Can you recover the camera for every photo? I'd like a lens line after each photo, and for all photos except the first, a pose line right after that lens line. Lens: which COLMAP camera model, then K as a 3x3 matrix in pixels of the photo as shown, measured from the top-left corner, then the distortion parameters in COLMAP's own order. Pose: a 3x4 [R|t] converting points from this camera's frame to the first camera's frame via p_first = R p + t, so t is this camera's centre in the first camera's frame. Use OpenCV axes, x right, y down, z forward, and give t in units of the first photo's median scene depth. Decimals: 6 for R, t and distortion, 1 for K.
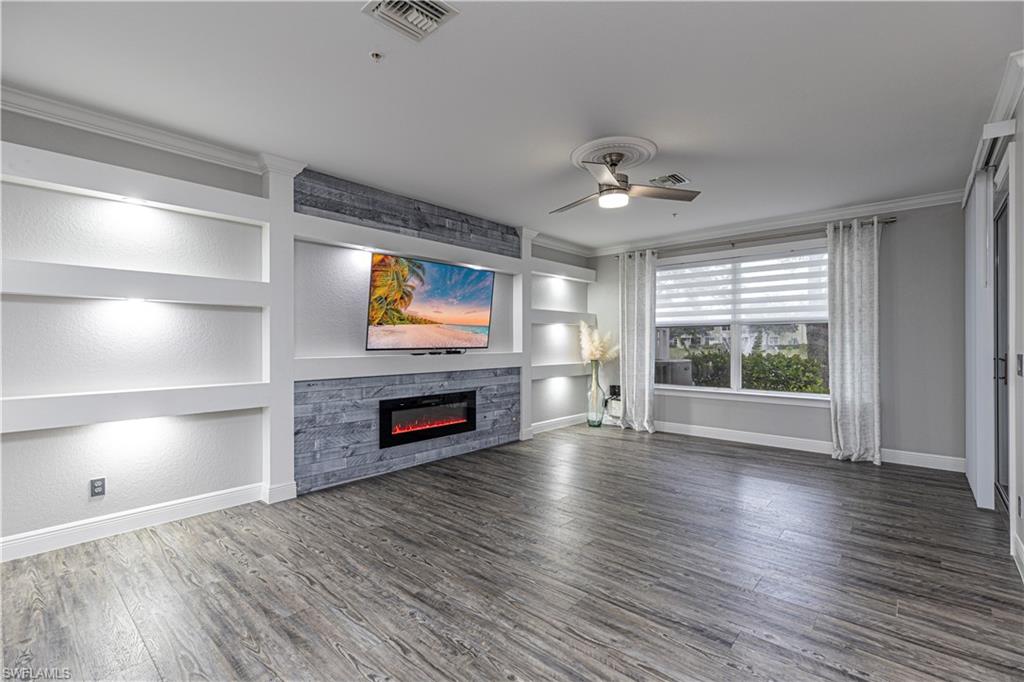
lens RADIAL K [[458.5, 0, 514.0], [0, 458.5, 342.0], [0, 0, 1]] dist [0.008420, -0.000913]
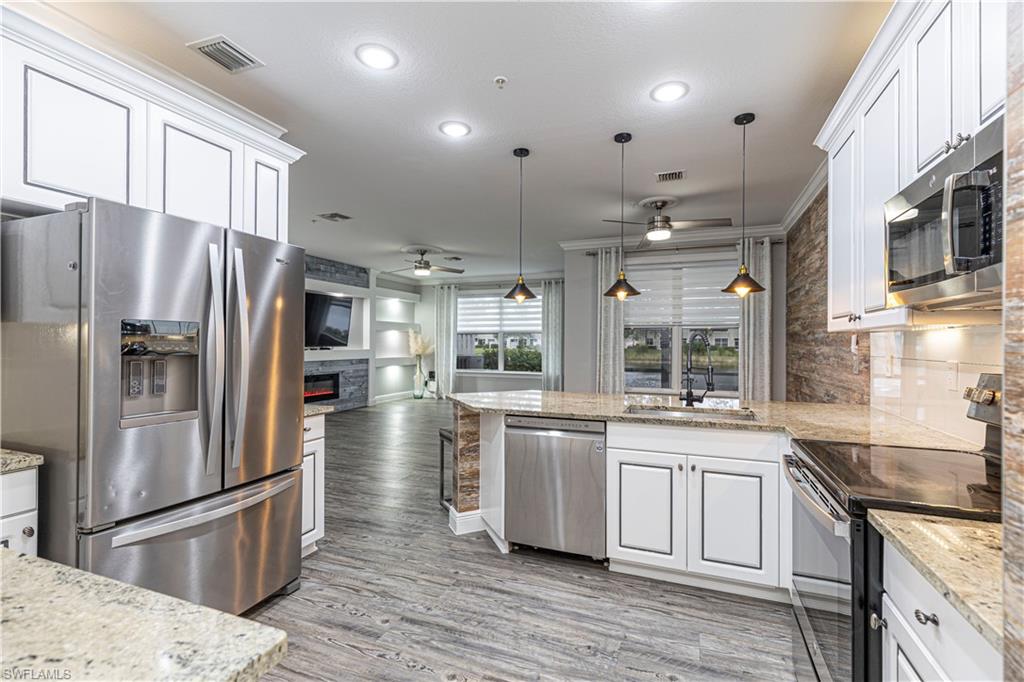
lens RADIAL K [[458.5, 0, 515.7], [0, 458.5, 341.0], [0, 0, 1]] dist [0.008420, -0.000913]
pose [[0.938031, 0.006806, 0.346483, -0.050842], [-0.005742, 0.999975, -0.004096, -0.001119], [-0.346503, 0.001852, 0.938047, -0.562503]]
